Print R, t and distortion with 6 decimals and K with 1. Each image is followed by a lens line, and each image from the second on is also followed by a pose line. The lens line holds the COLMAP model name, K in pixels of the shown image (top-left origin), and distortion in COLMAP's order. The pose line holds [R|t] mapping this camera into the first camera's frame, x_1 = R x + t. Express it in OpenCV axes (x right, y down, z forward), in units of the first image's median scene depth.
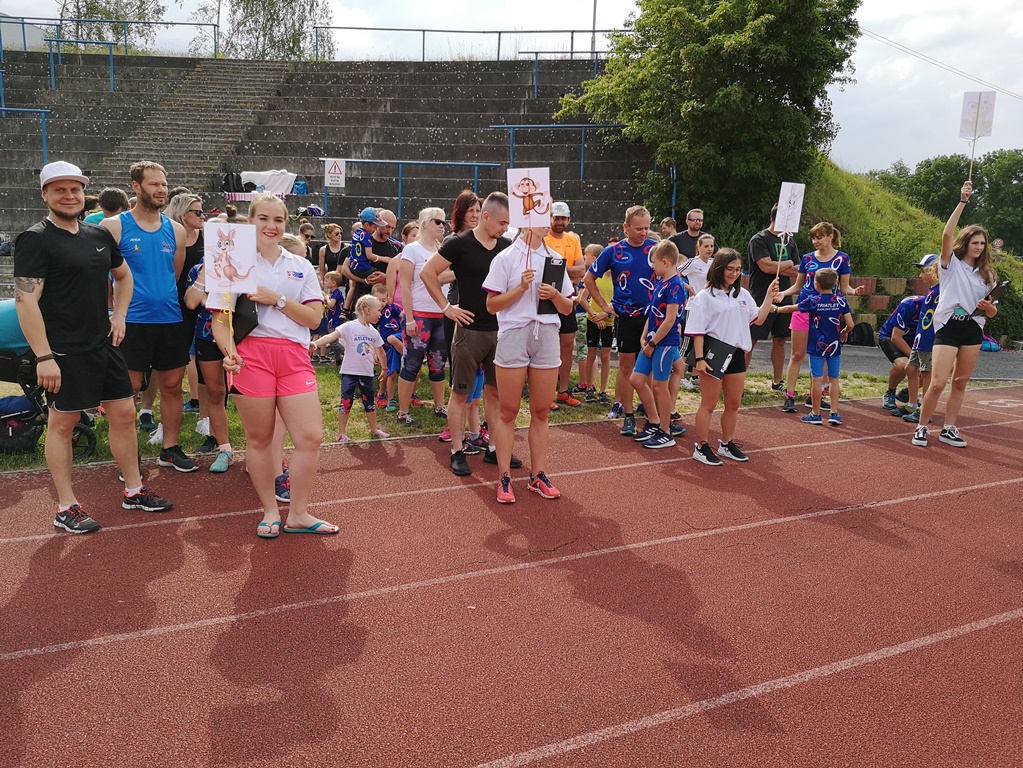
lens RADIAL K [[805.0, 0, 509.6], [0, 805.0, 382.4], [0, 0, 1]] dist [0.071977, -0.004461]
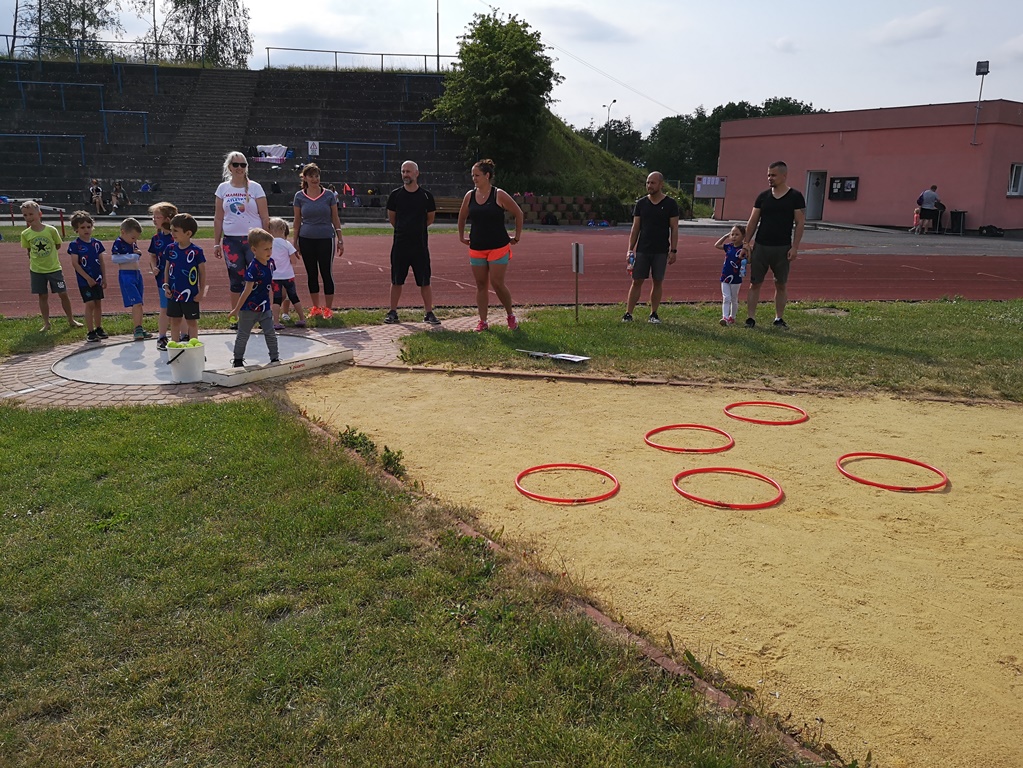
lens RADIAL K [[805.0, 0, 513.4], [0, 805.0, 385.1], [0, 0, 1]] dist [0.071977, -0.004461]
pose [[0.985183, -0.054825, 0.162507, -0.071467], [0.041641, 0.995641, 0.083454, 0.156287], [-0.166374, -0.075450, 0.983172, -0.961407]]
